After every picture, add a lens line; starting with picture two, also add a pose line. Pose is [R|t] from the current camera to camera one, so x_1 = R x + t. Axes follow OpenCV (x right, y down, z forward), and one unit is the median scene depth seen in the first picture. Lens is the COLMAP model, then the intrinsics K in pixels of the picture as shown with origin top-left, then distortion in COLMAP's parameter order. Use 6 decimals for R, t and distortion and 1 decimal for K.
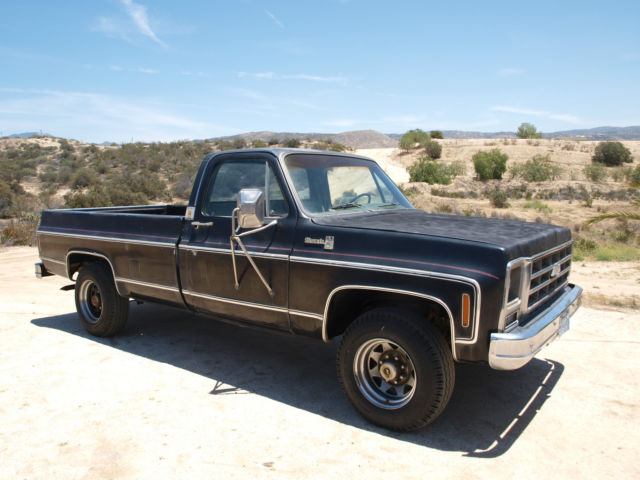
lens RADIAL K [[509.0, 0, 317.4], [0, 509.0, 231.7], [0, 0, 1]] dist [-0.103498, 0.064945]
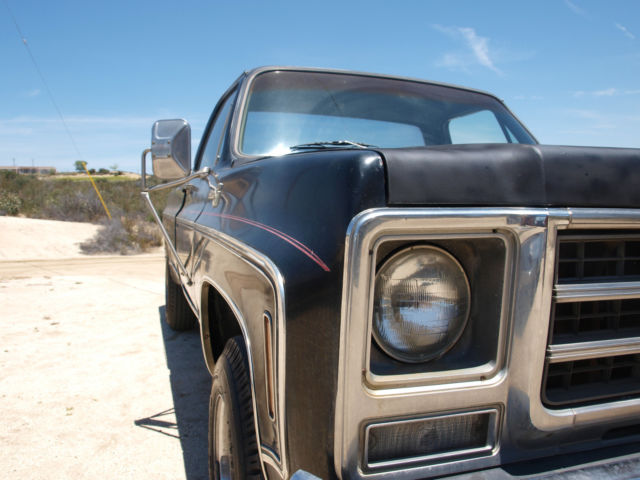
lens RADIAL K [[509.0, 0, 317.4], [0, 509.0, 231.7], [0, 0, 1]] dist [-0.103498, 0.064945]
pose [[0.817322, 0.041530, -0.574682, 0.365775], [-0.067314, 0.997451, -0.023652, 0.056721], [0.572236, 0.058016, 0.818035, 0.547944]]
